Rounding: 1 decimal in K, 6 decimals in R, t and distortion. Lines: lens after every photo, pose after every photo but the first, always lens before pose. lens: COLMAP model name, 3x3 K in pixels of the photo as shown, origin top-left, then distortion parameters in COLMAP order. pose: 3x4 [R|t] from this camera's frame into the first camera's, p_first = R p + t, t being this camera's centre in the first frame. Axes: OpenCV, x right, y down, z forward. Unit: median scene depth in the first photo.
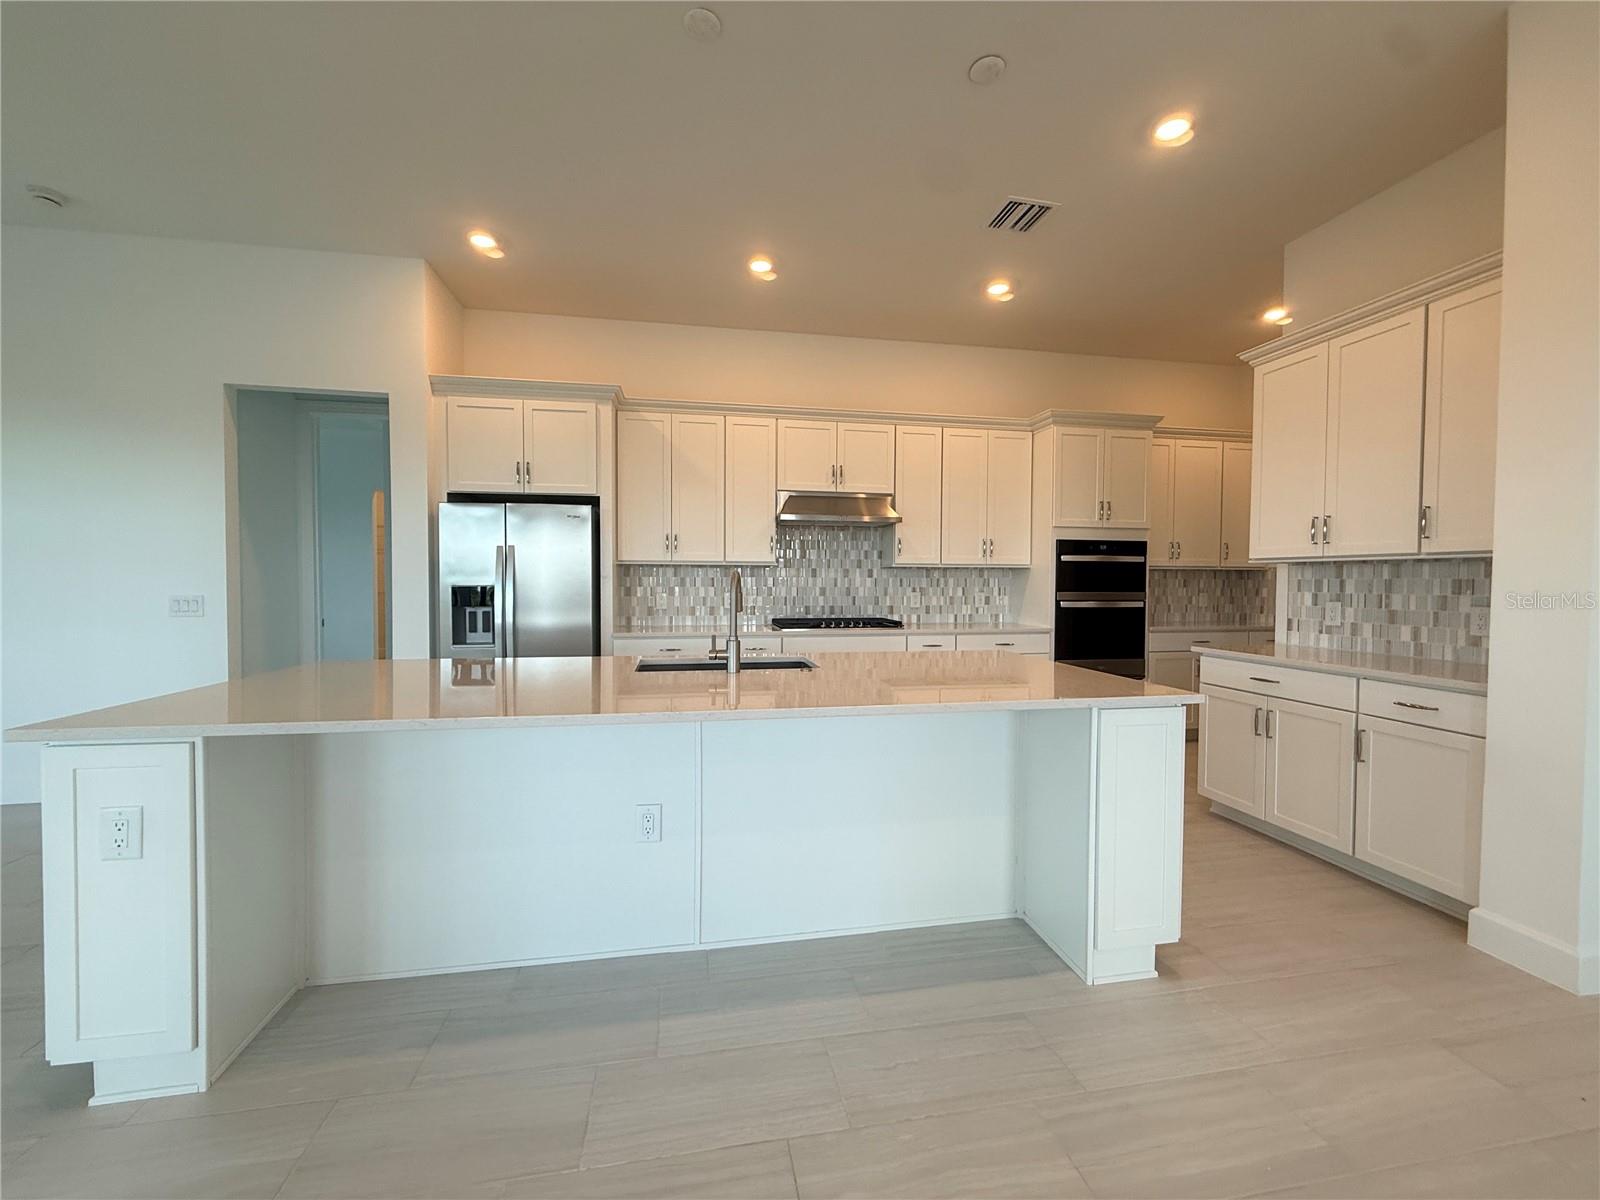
lens RADIAL K [[639.0, 0, 801.1], [0, 639.0, 600.0], [0, 0, 1]] dist [0.001196, -0.000469]
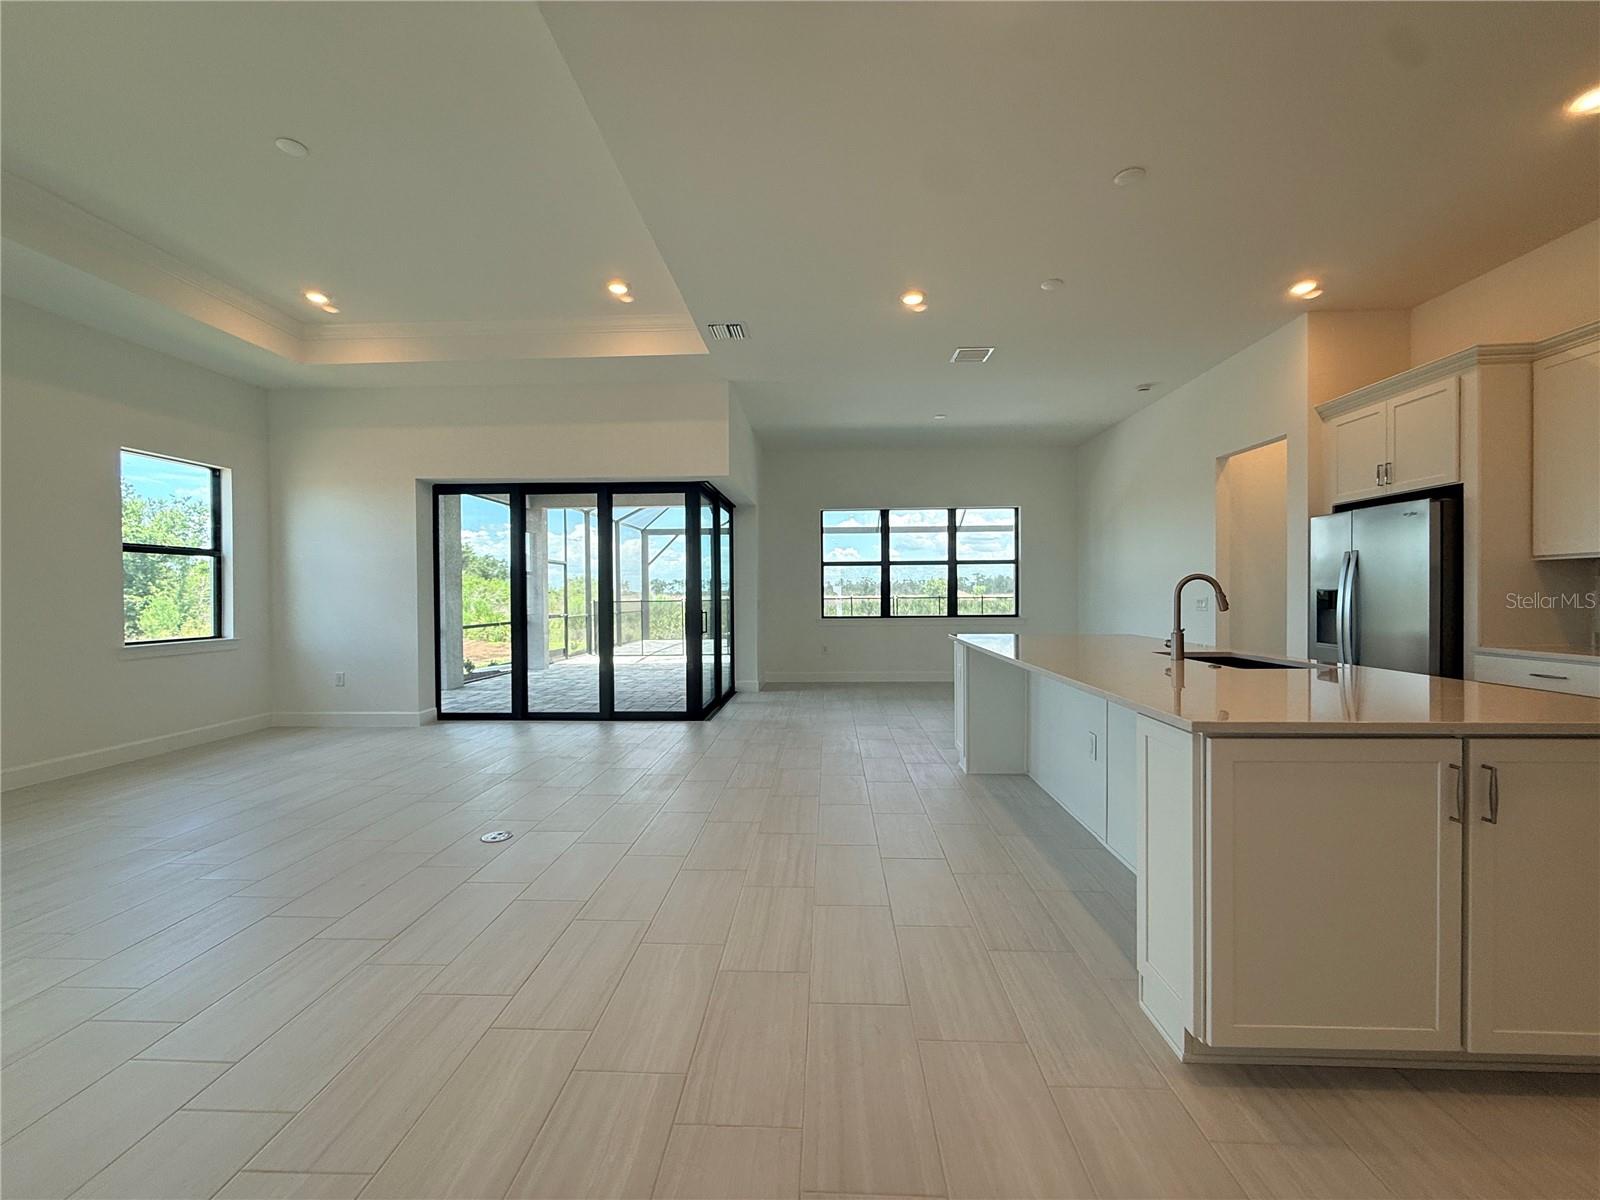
lens RADIAL K [[639.0, 0, 797.1], [0, 639.0, 598.7], [0, 0, 1]] dist [0.001196, -0.000469]
pose [[-0.227476, 0.005637, -0.973767, 0.861004], [-0.024466, 0.999634, 0.011502, 0.003263], [0.973476, 0.026441, -0.227255, 0.410629]]
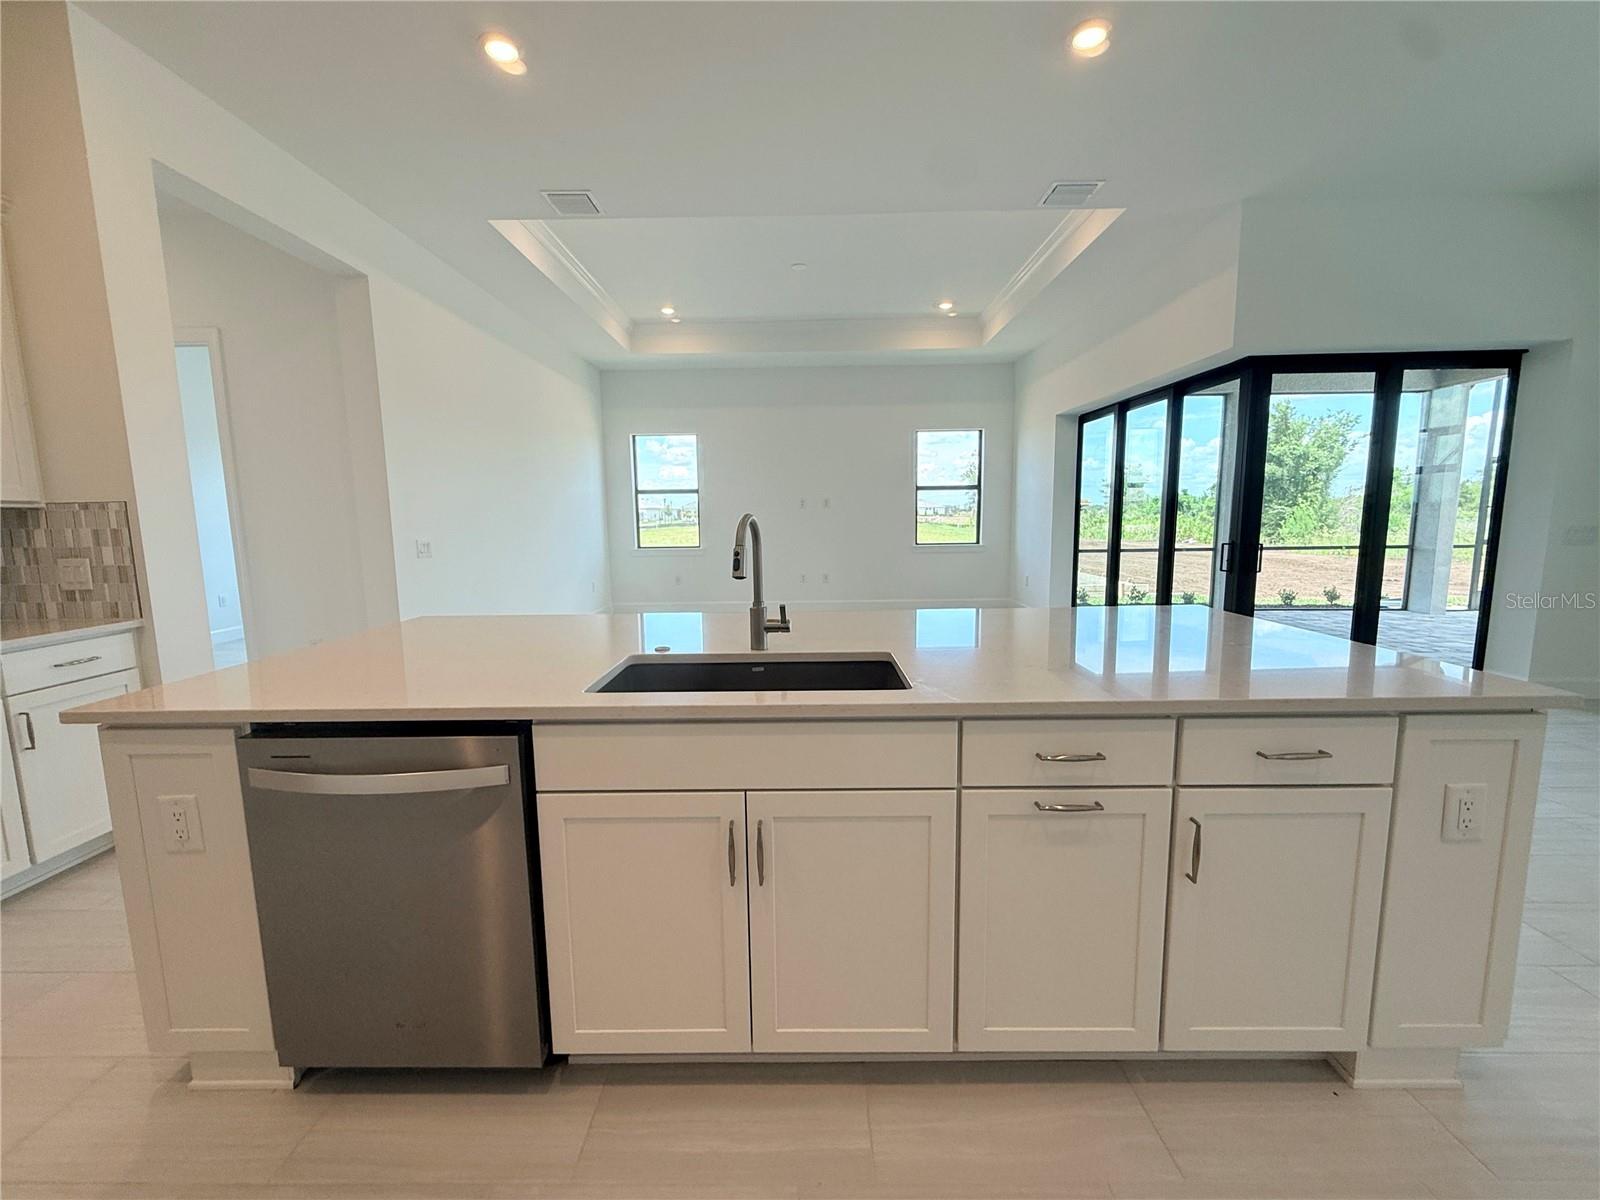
lens RADIAL K [[639.0, 0, 792.9], [0, 639.0, 597.8], [0, 0, 1]] dist [0.001196, -0.000469]
pose [[-0.982237, -0.012164, 0.187250, -0.186515], [0.018008, 0.987180, 0.158590, -0.044267], [-0.186778, 0.159145, -0.969426, 1.213991]]
